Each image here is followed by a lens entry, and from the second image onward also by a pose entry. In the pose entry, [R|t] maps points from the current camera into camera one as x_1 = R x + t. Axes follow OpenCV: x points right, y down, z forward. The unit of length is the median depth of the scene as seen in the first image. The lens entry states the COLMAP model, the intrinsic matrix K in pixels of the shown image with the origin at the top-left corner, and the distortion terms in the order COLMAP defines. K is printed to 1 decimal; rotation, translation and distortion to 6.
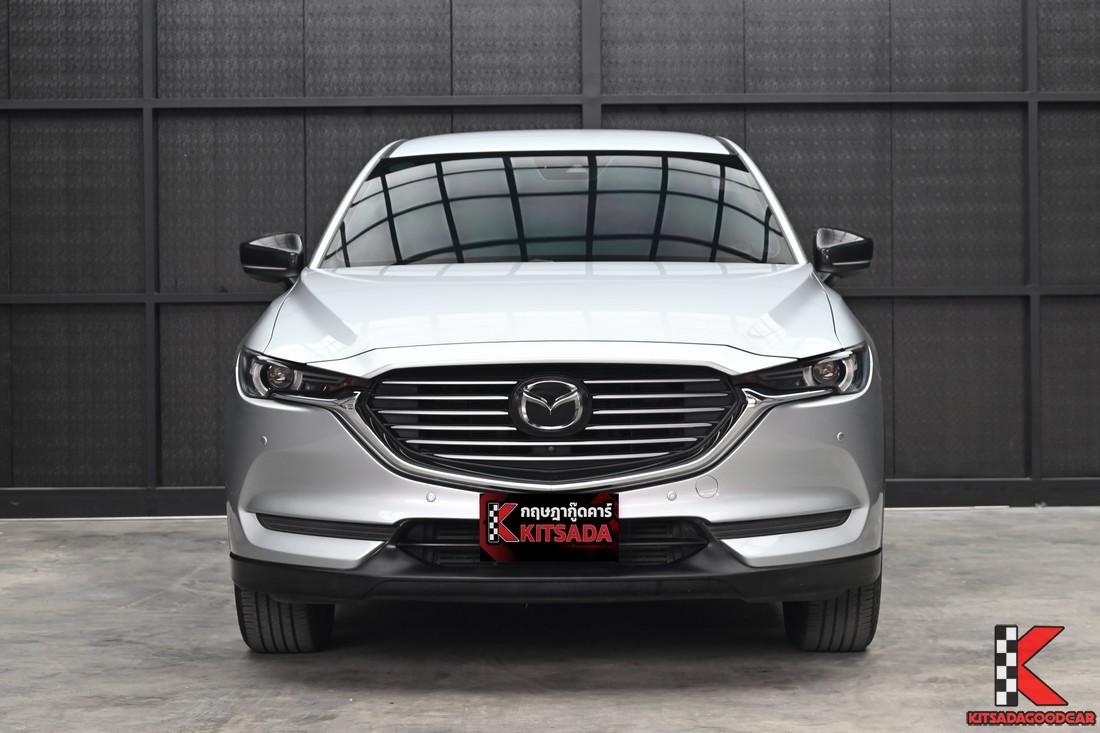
lens RADIAL K [[2331.8, 0, 550.0], [0, 2331.8, 366.5], [0, 0, 1]] dist [0.006249, 0.041617]
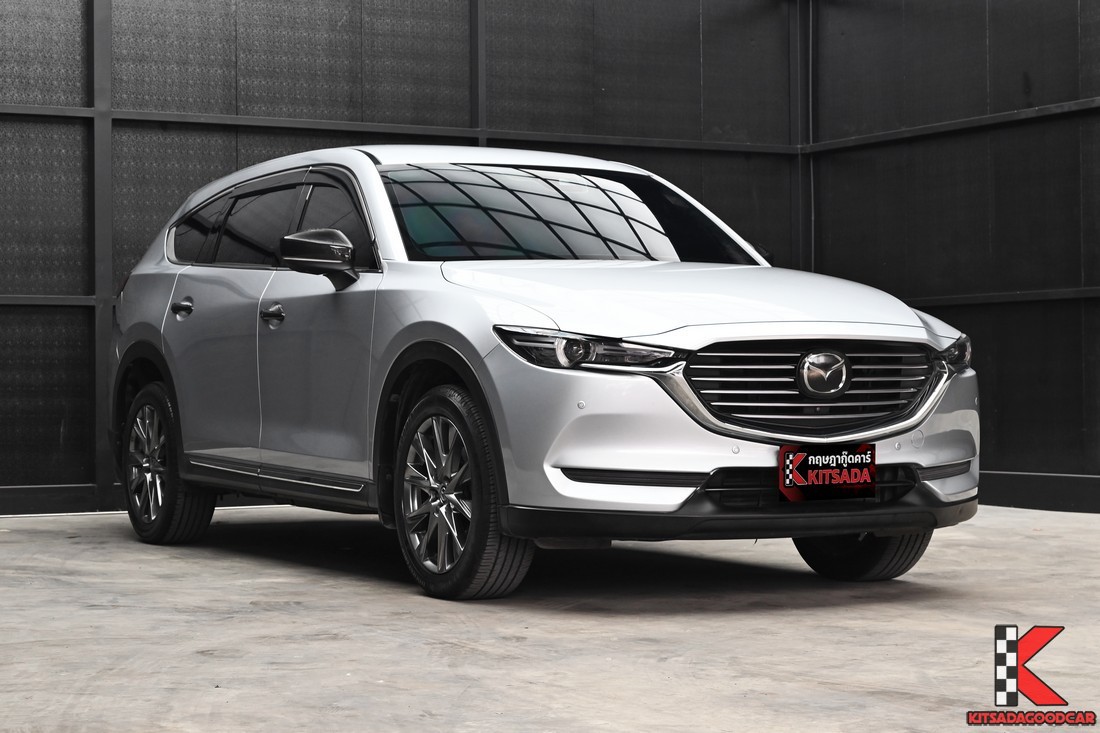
lens RADIAL K [[2331.8, 0, 550.0], [0, 2331.8, 366.5], [0, 0, 1]] dist [0.006249, 0.041617]
pose [[0.881631, 0.005099, 0.471911, -0.709082], [0.001513, 0.999906, -0.013629, 0.029842], [-0.471937, 0.012730, 0.881541, -0.015950]]
